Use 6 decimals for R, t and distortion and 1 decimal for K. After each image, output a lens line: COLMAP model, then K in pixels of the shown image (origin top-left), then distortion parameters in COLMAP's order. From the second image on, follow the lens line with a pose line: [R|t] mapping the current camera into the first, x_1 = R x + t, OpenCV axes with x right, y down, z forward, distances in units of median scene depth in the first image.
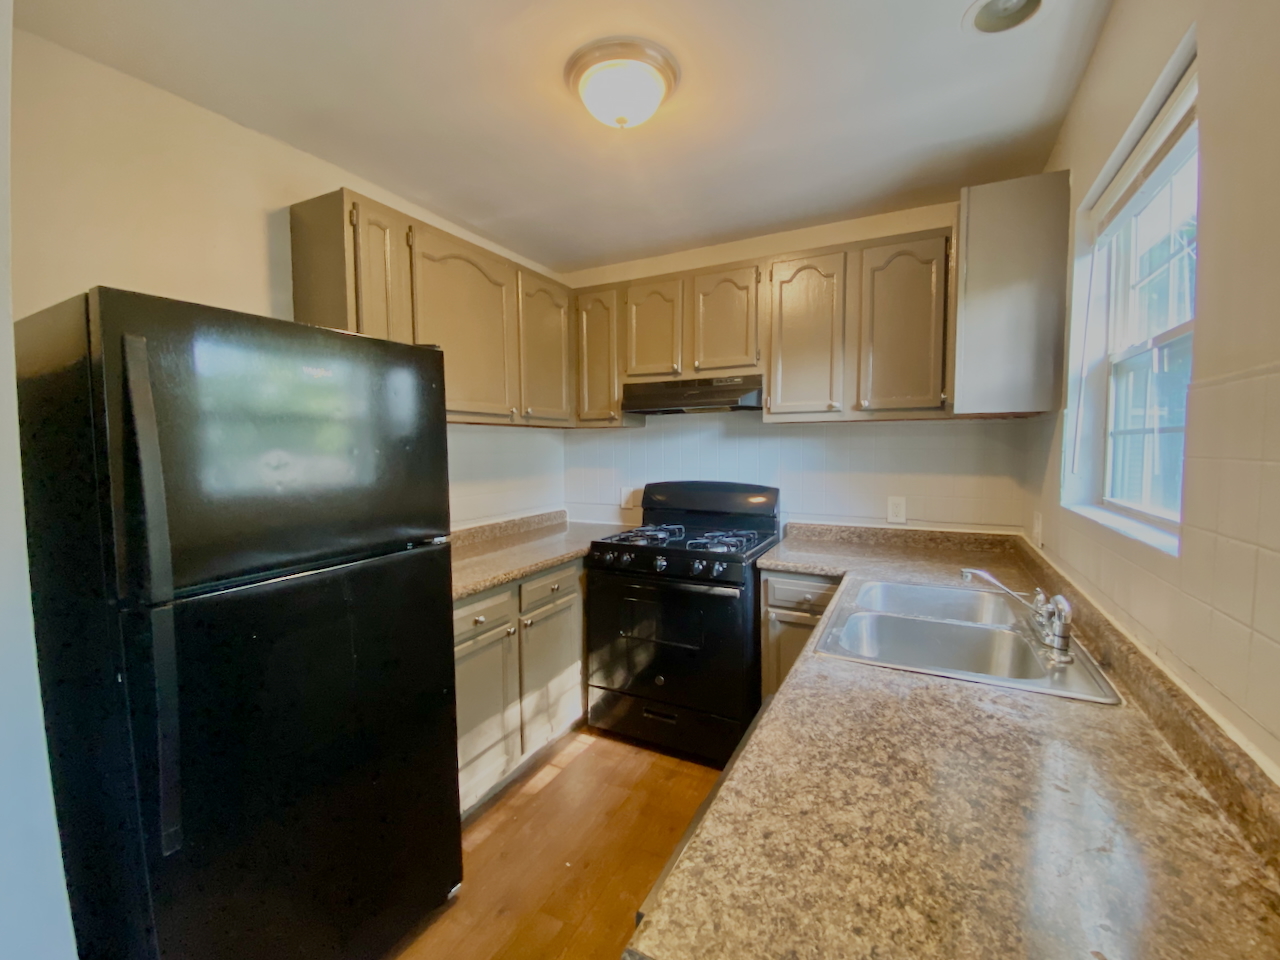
lens RADIAL K [[535.4, 0, 635.9], [0, 535.4, 478.8], [0, 0, 1]] dist [0.057172, -0.038177]
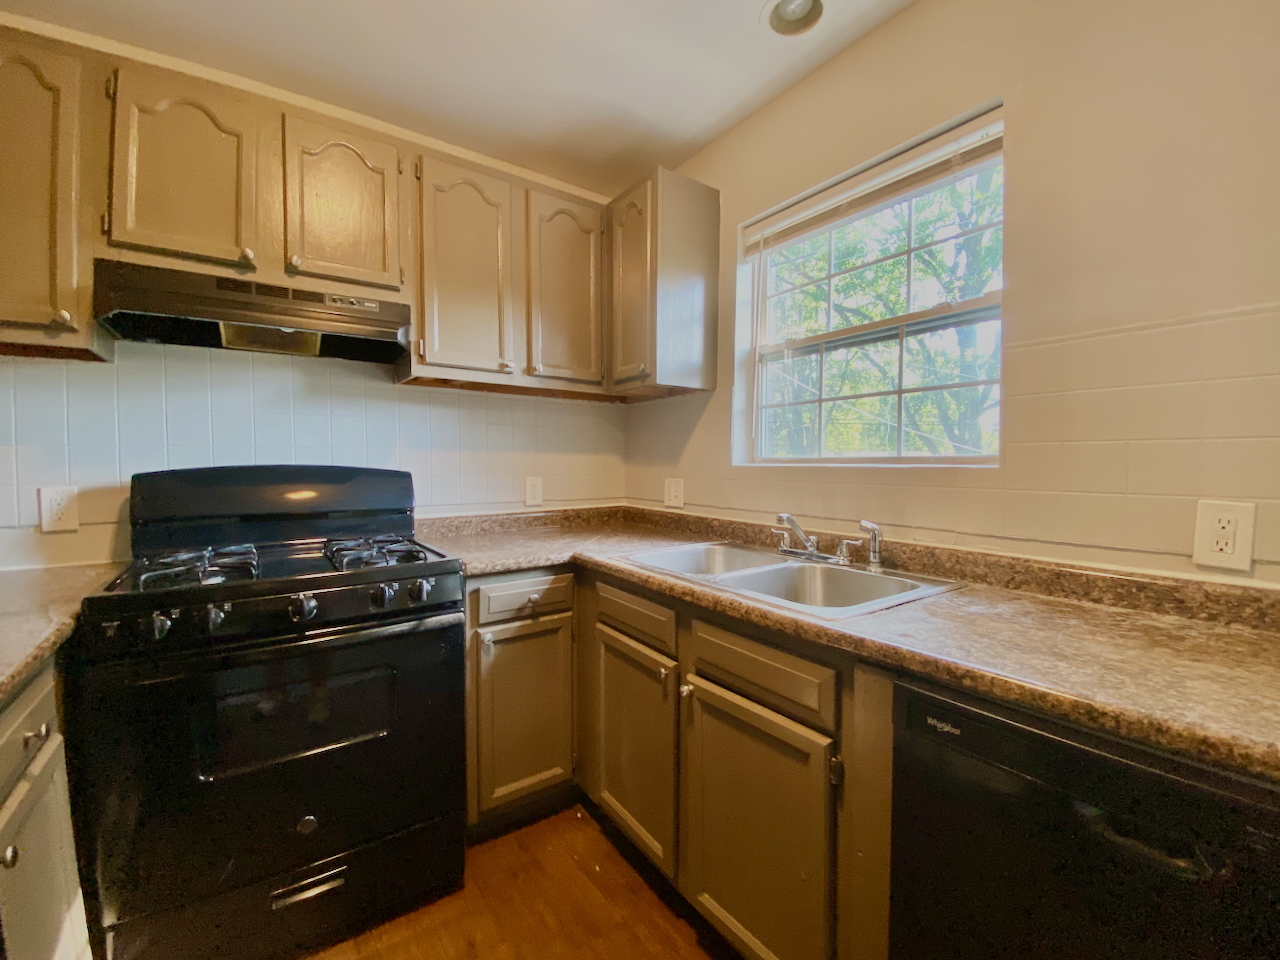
lens RADIAL K [[535.4, 0, 635.9], [0, 535.4, 478.8], [0, 0, 1]] dist [0.057172, -0.038177]
pose [[0.461880, -0.025690, 0.886570, -0.279075], [0.050038, 0.998743, 0.002872, 0.046206], [-0.885530, 0.043036, 0.462585, 0.454220]]
